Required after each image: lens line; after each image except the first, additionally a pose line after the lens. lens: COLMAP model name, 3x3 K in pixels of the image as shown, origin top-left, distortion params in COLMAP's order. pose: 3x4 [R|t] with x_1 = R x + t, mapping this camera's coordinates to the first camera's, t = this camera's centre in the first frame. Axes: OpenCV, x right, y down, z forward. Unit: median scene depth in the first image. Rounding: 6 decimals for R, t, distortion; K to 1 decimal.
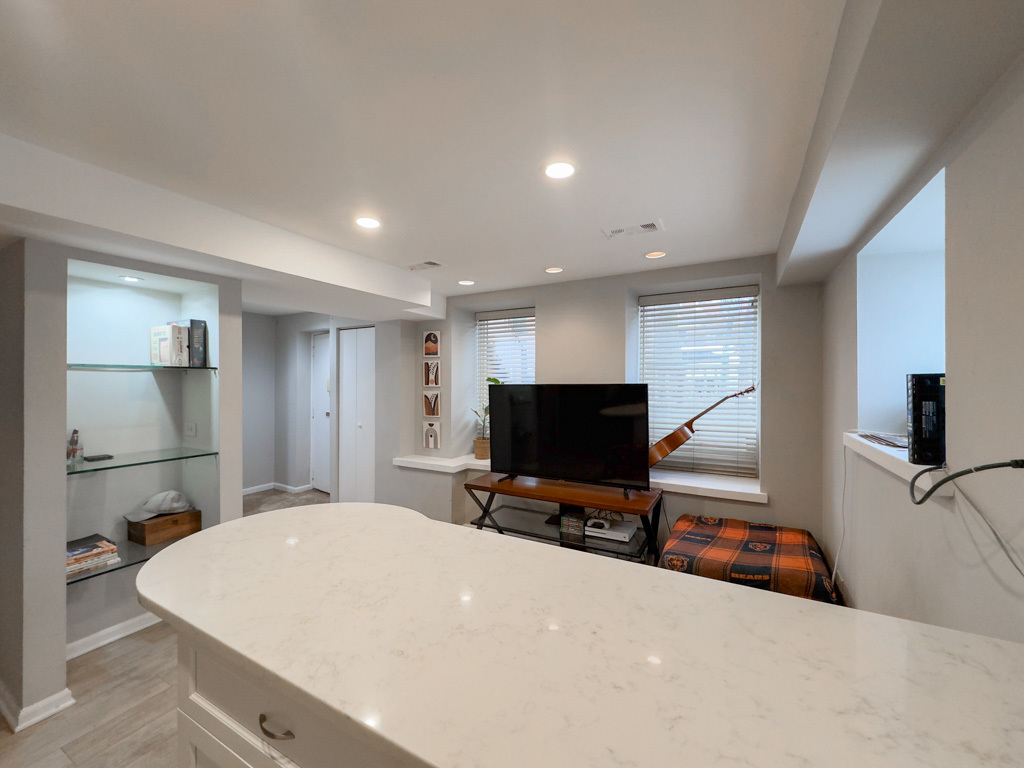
lens RADIAL K [[410.3, 0, 512.1], [0, 410.3, 381.3], [0, 0, 1]] dist [0.000575, 0.000050]
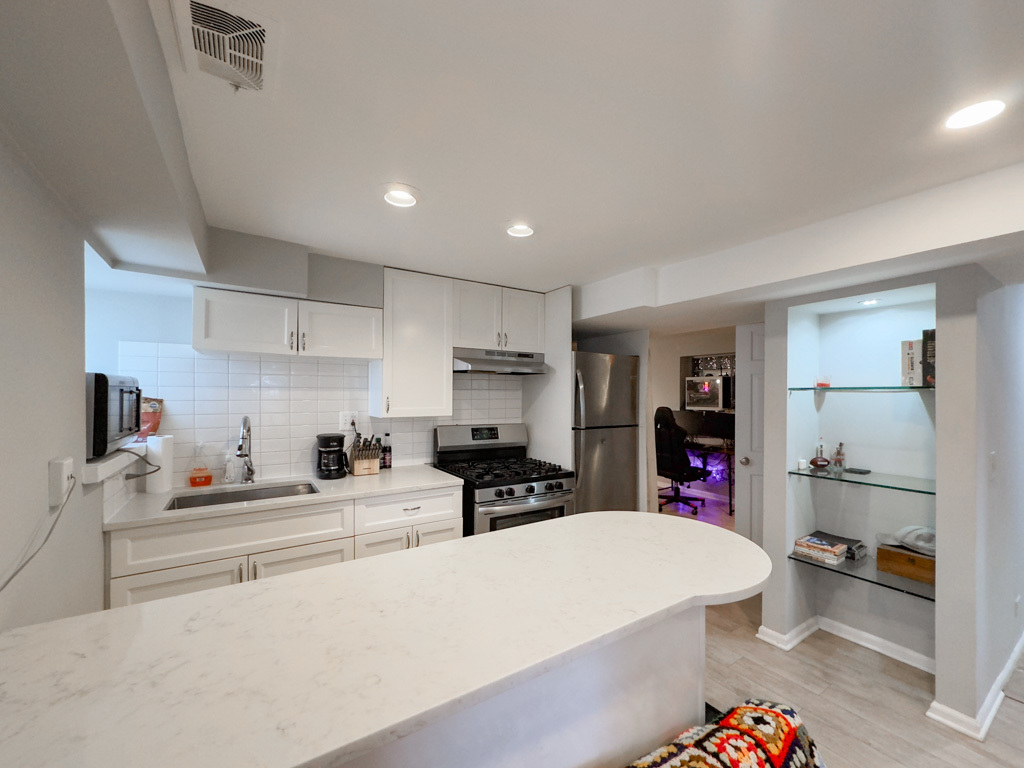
lens RADIAL K [[415.0, 0, 512.5], [0, 415.0, 395.2], [0, 0, 1]] dist [-0.000495, -0.000162]
pose [[-0.478222, -0.001259, -0.878238, 0.394989], [-0.002186, 0.999998, -0.000243, -0.014434], [0.878236, 0.001803, -0.478224, 0.689655]]
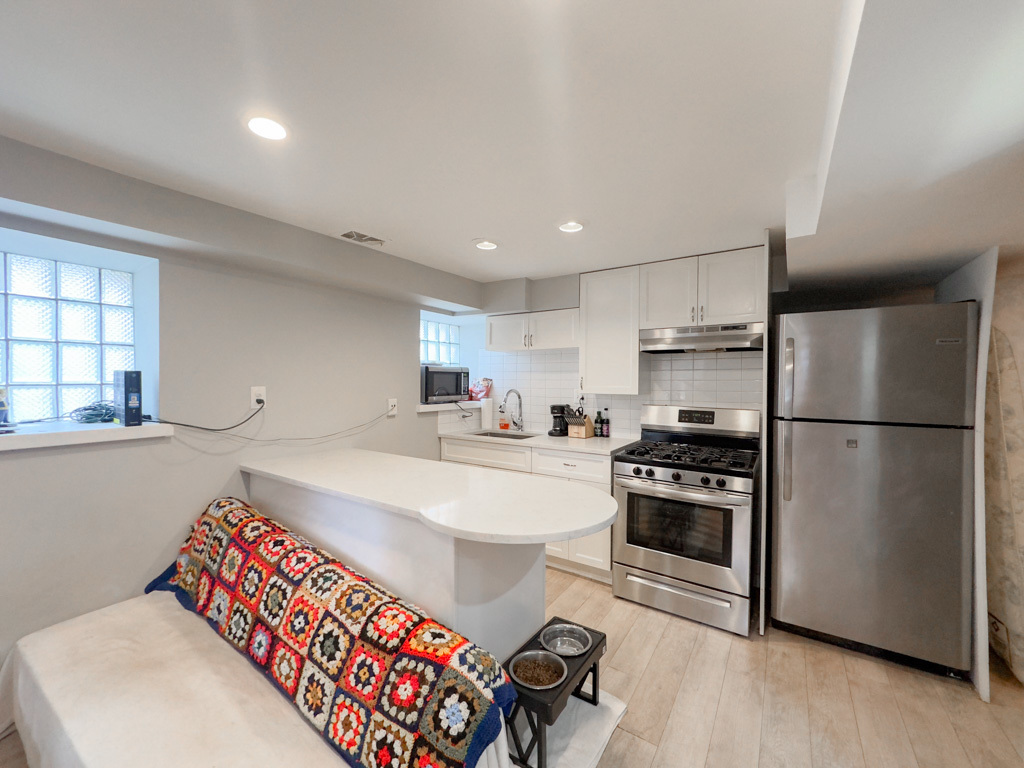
lens RADIAL K [[411.6, 0, 508.0], [0, 411.6, 386.4], [0, 0, 1]] dist [-0.000091, -0.000102]
pose [[-0.994330, -0.007112, 0.106102, -0.336169], [-0.005918, 0.999916, 0.011563, 0.007899], [-0.106176, 0.010870, -0.994288, 1.279756]]
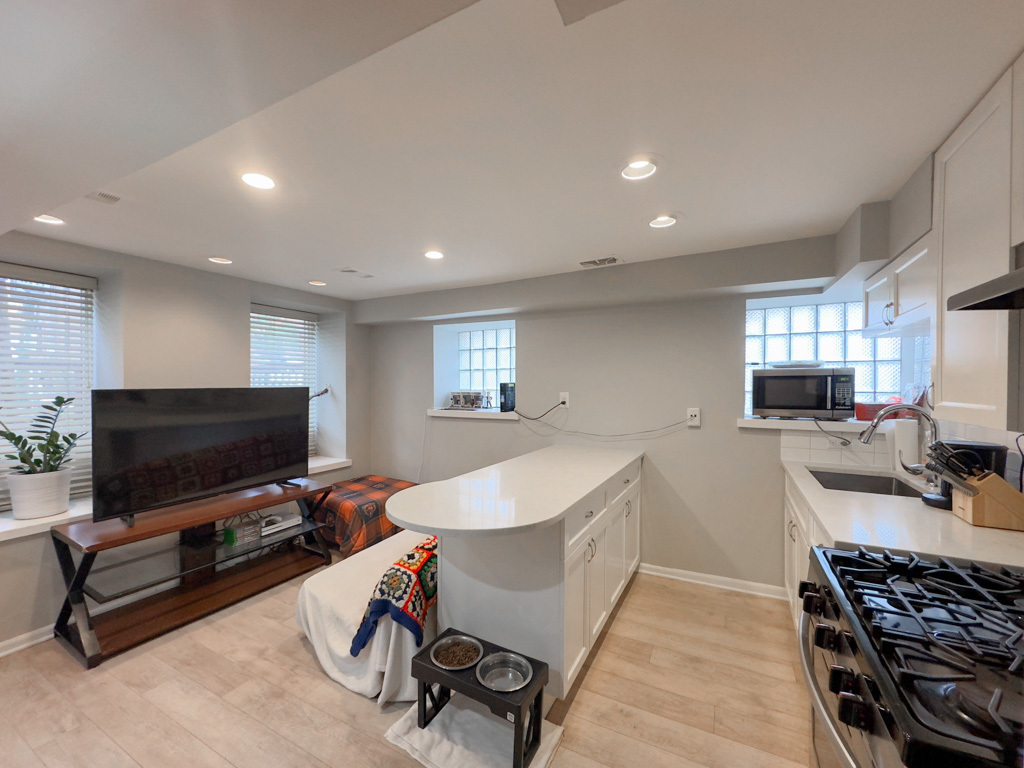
lens RADIAL K [[411.6, 0, 508.0], [0, 411.6, 386.4], [0, 0, 1]] dist [-0.000091, -0.000102]
pose [[0.007828, -0.006078, 0.999951, -1.068587], [-0.001445, 0.999980, 0.006090, -0.004292], [-0.999968, -0.001493, 0.007819, 0.495594]]
